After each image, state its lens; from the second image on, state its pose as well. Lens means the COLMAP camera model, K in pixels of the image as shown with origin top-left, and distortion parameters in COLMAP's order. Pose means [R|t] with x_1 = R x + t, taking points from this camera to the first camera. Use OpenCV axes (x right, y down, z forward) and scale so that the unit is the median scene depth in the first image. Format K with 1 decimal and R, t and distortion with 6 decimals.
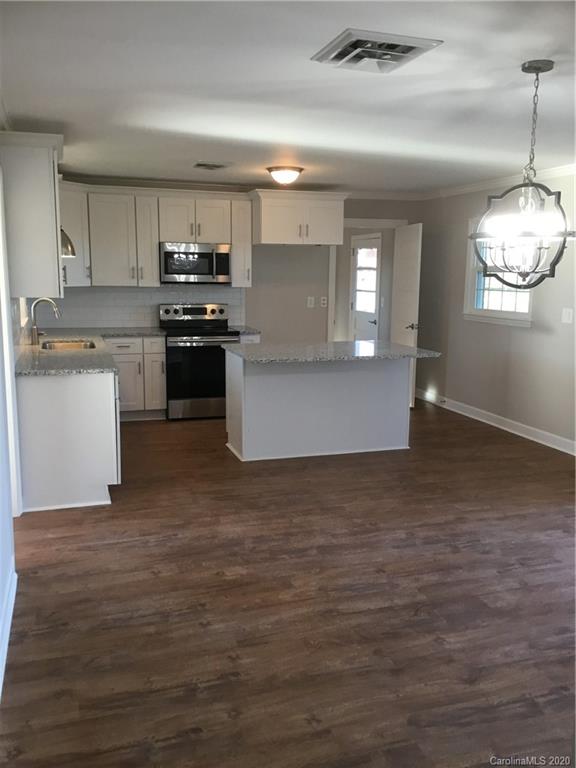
lens RADIAL K [[690.5, 0, 288.0], [0, 690.5, 384.0], [0, 0, 1]] dist [0.136600, -0.270792]
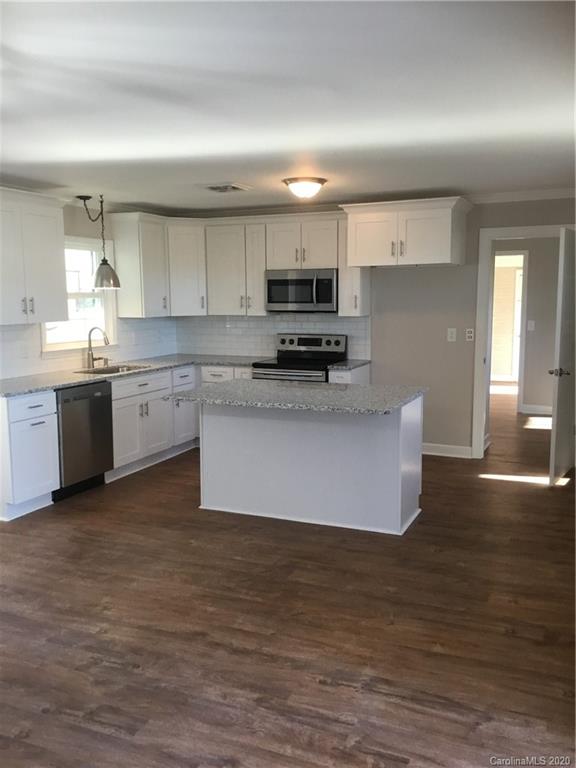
lens RADIAL K [[690.5, 0, 288.0], [0, 690.5, 384.0], [0, 0, 1]] dist [0.136600, -0.270792]
pose [[0.751123, 0.070106, -0.656429, 0.799029], [-0.094835, 0.995491, -0.002198, -0.077453], [0.653315, 0.063903, 0.754384, 0.501193]]
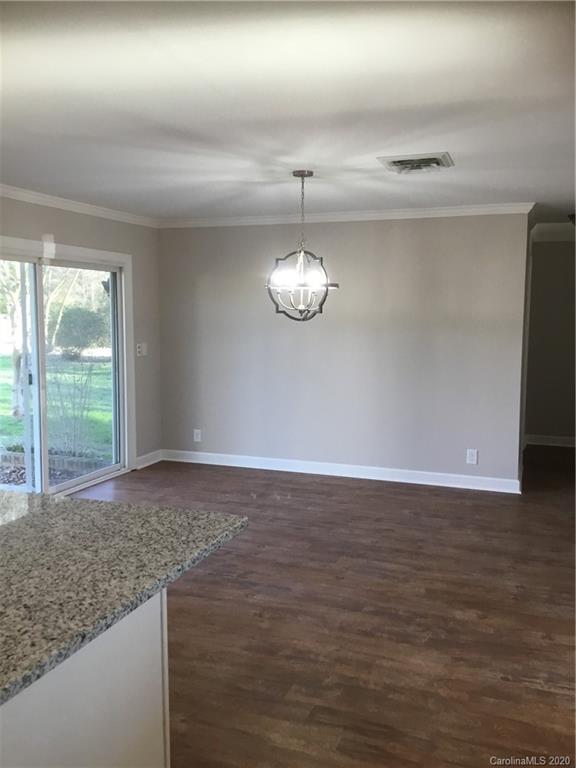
lens RADIAL K [[690.5, 0, 288.0], [0, 690.5, 384.0], [0, 0, 1]] dist [0.136600, -0.270792]
pose [[-0.790222, -0.078740, 0.607741, -0.380144], [0.085472, 0.967857, 0.236533, -0.251768], [-0.606831, 0.238859, -0.758092, 1.530628]]
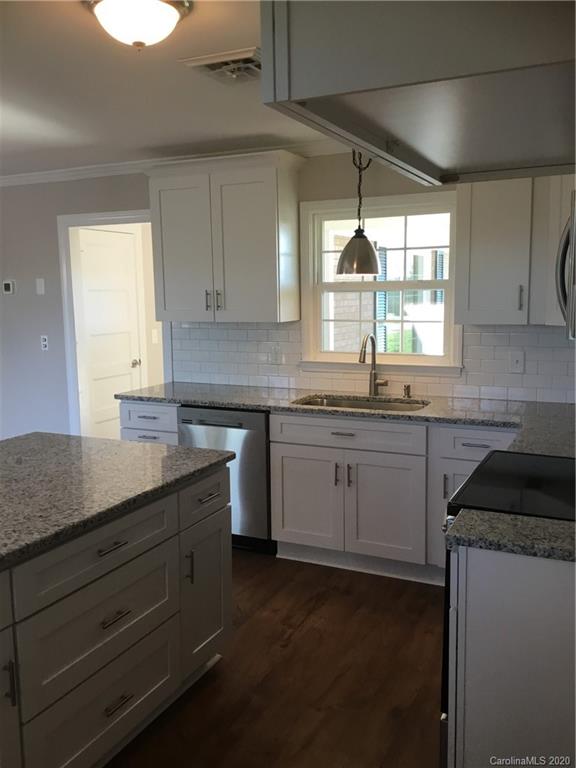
lens RADIAL K [[690.5, 0, 288.0], [0, 690.5, 384.0], [0, 0, 1]] dist [0.136600, -0.270792]
pose [[-0.686578, 0.096328, -0.720647, 0.299449], [-0.113936, 0.964683, 0.237497, -0.307118], [0.718074, 0.245167, -0.651355, 1.878841]]
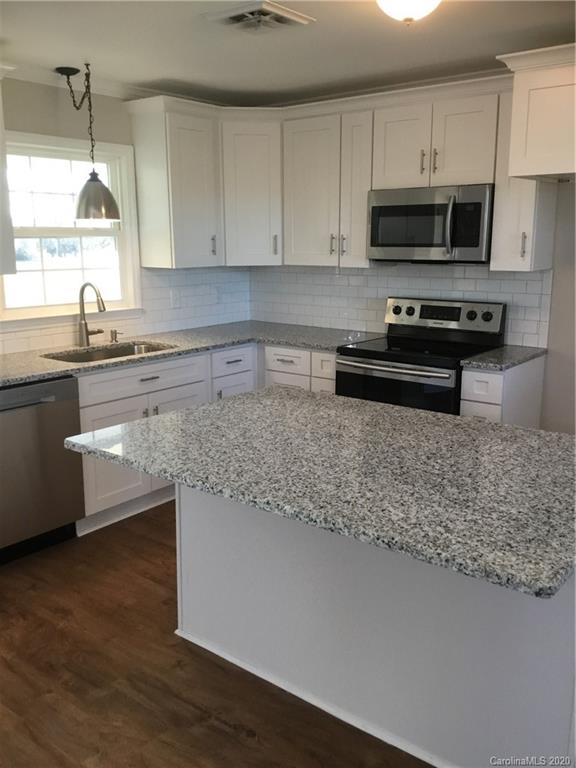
lens RADIAL K [[690.5, 0, 288.0], [0, 690.5, 384.0], [0, 0, 1]] dist [0.136600, -0.270792]
pose [[0.553427, 0.161591, -0.817072, 0.461383], [-0.129928, 0.985739, 0.106944, -0.162038], [0.822701, 0.046975, 0.566529, 1.027687]]
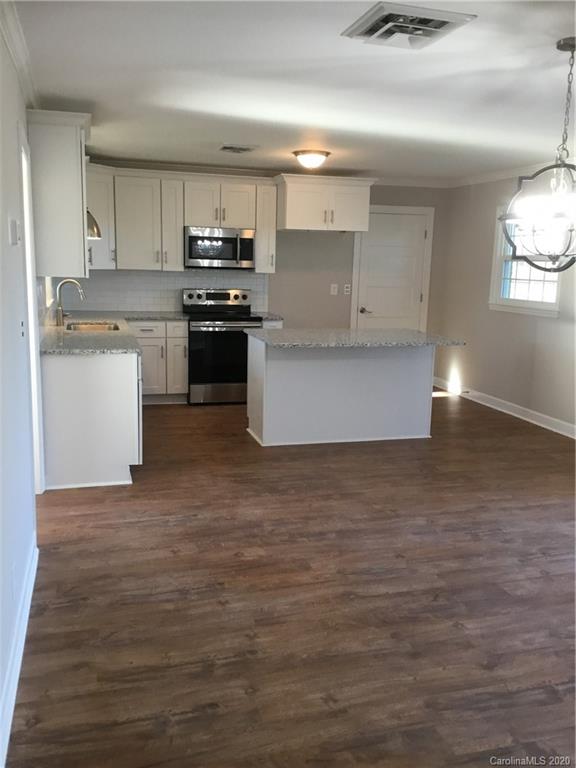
lens RADIAL K [[690.5, 0, 288.0], [0, 690.5, 384.0], [0, 0, 1]] dist [0.136600, -0.270792]
pose [[0.999342, 0.020469, -0.029928, -0.001607], [-0.020079, 0.999710, 0.013266, 0.010456], [0.030191, -0.012656, 0.999464, 0.003602]]
